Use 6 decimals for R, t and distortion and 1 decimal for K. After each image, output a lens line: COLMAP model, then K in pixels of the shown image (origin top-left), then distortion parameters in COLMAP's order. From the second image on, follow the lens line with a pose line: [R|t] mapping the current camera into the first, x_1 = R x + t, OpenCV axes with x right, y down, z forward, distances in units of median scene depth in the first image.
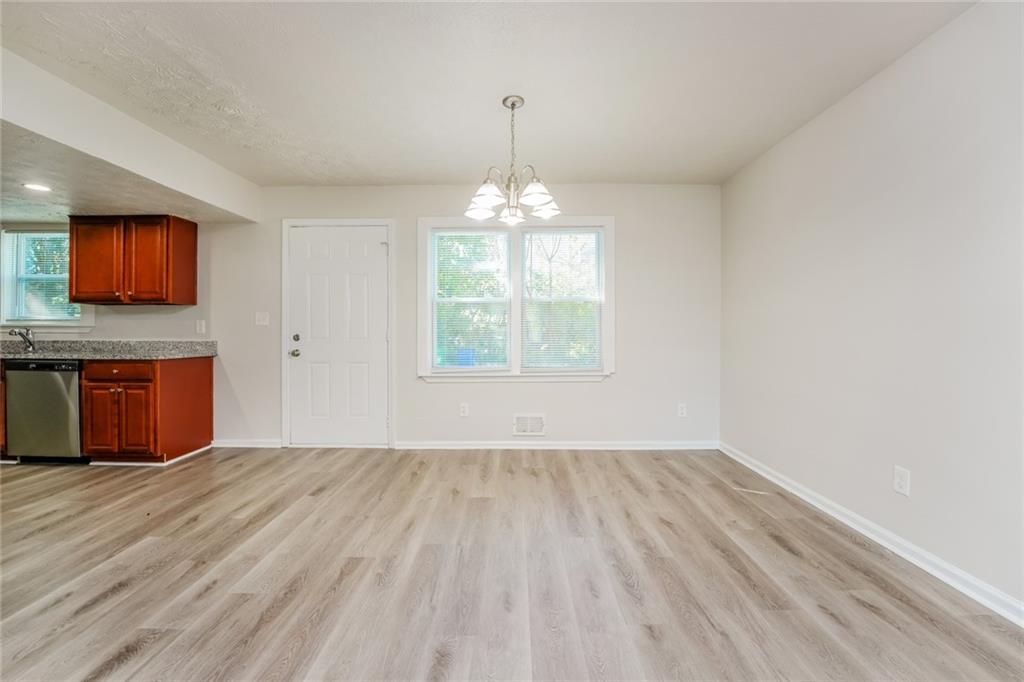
lens RADIAL K [[414.6, 0, 504.2], [0, 414.6, 336.1], [0, 0, 1]] dist [-0.014220, 0.002737]
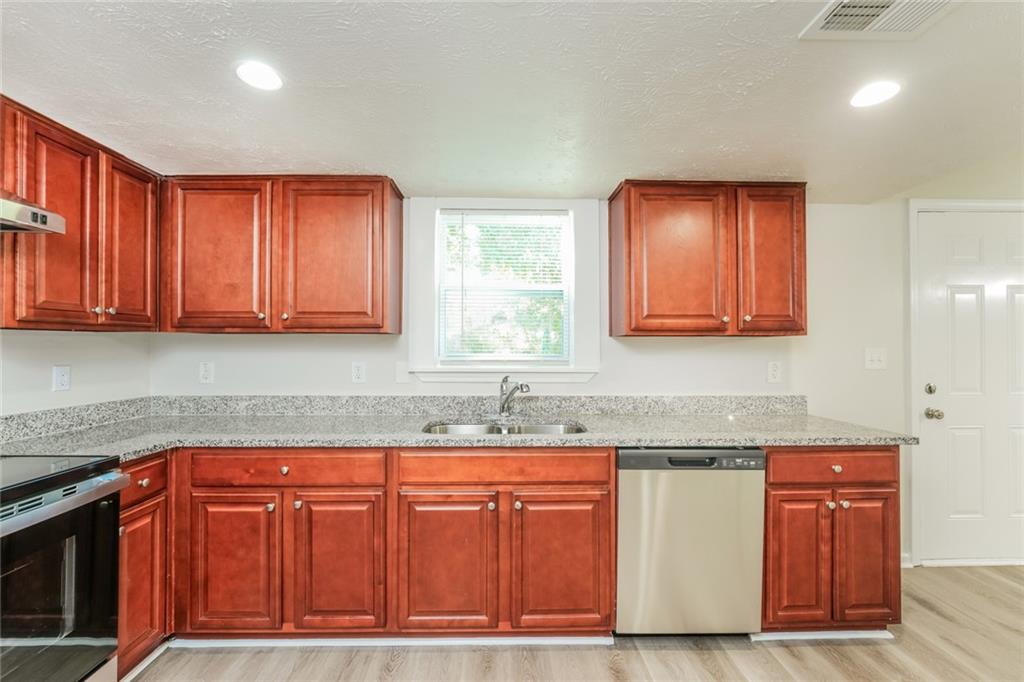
lens RADIAL K [[414.6, 0, 491.7], [0, 414.6, 340.8], [0, 0, 1]] dist [-0.014220, 0.002737]
pose [[0.999126, -0.001208, 0.041780, -1.412107], [0.002082, 0.999780, -0.020875, -0.067467], [-0.041746, 0.020944, 0.998909, 0.487777]]
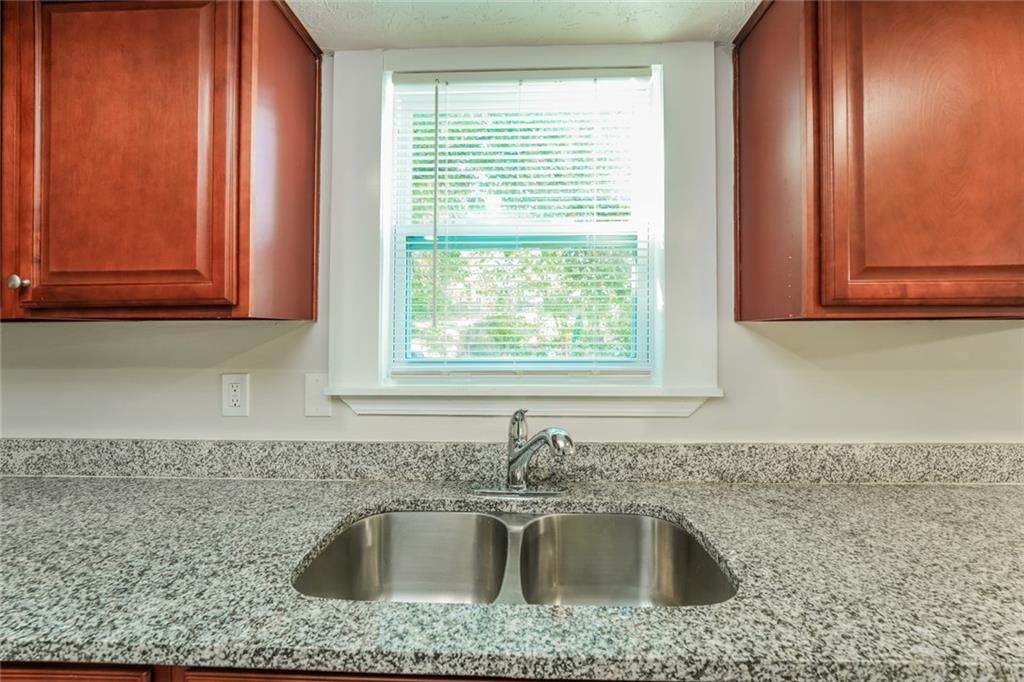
lens RADIAL K [[414.6, 0, 497.1], [0, 414.6, 334.2], [0, 0, 1]] dist [-0.014220, 0.002737]
pose [[0.999863, -0.007972, -0.014484, -1.373162], [0.007855, 0.999936, -0.008081, -0.077522], [0.014548, 0.007966, 0.999862, 0.847485]]
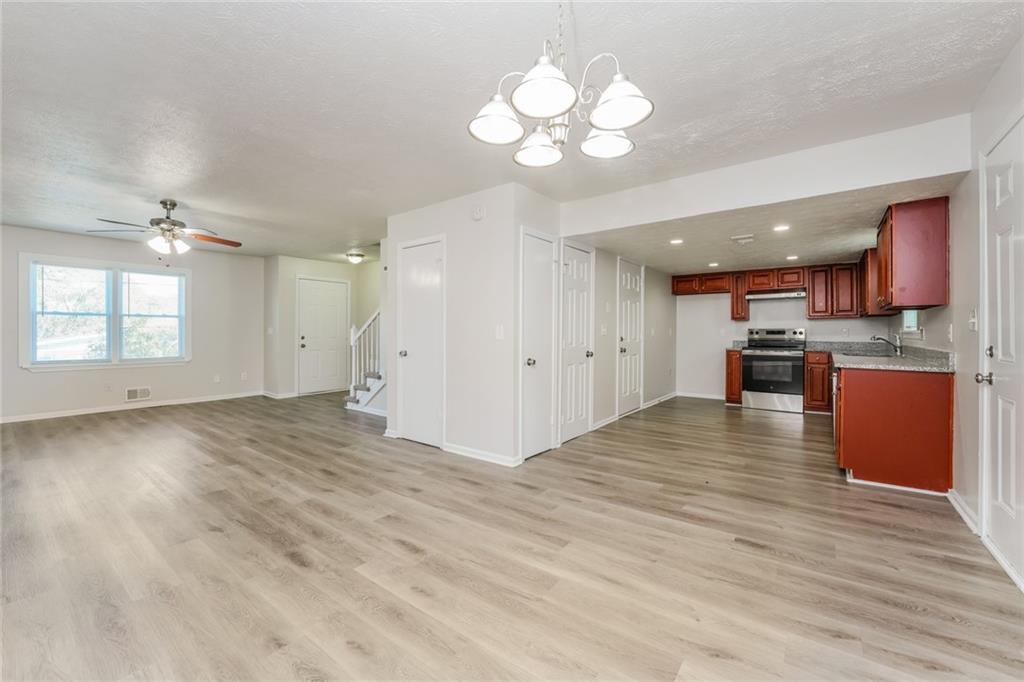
lens RADIAL K [[414.6, 0, 519.4], [0, 414.6, 334.8], [0, 0, 1]] dist [-0.014220, 0.002737]
pose [[-0.571291, 0.002189, -0.820745, 0.384665], [-0.009897, 0.999905, 0.009556, -0.021796], [0.820688, 0.013582, -0.571215, 0.935037]]
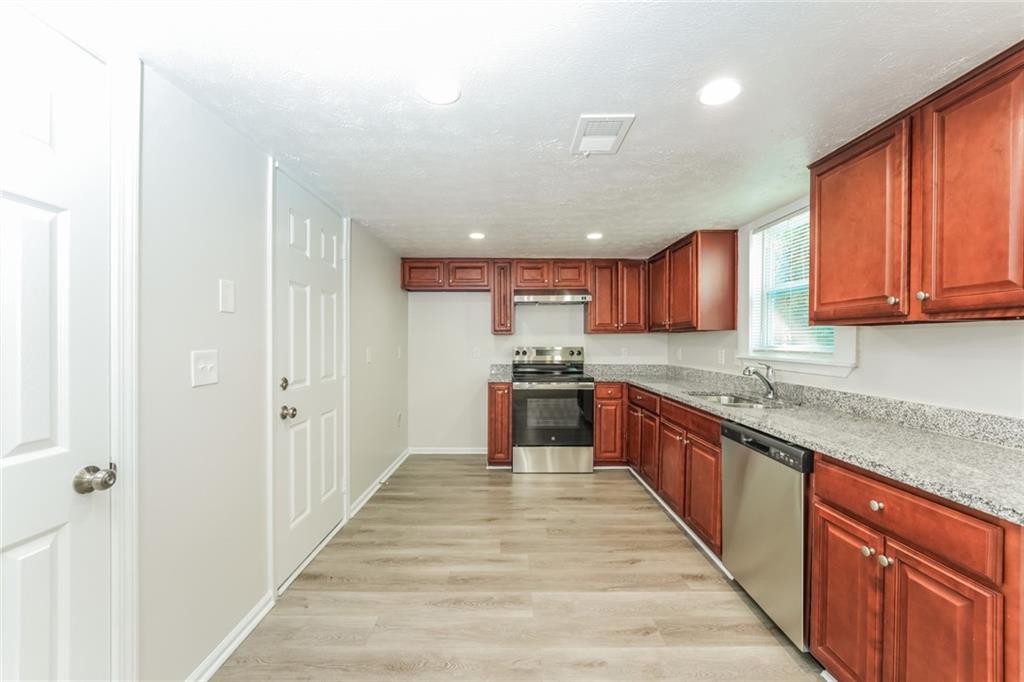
lens RADIAL K [[414.6, 0, 510.9], [0, 414.6, 343.0], [0, 0, 1]] dist [-0.014220, 0.002737]
pose [[0.024972, 0.003598, -0.999682, -0.578303], [-0.010880, 0.999935, 0.003327, -0.060858], [0.999629, 0.010793, 0.025009, 0.651484]]
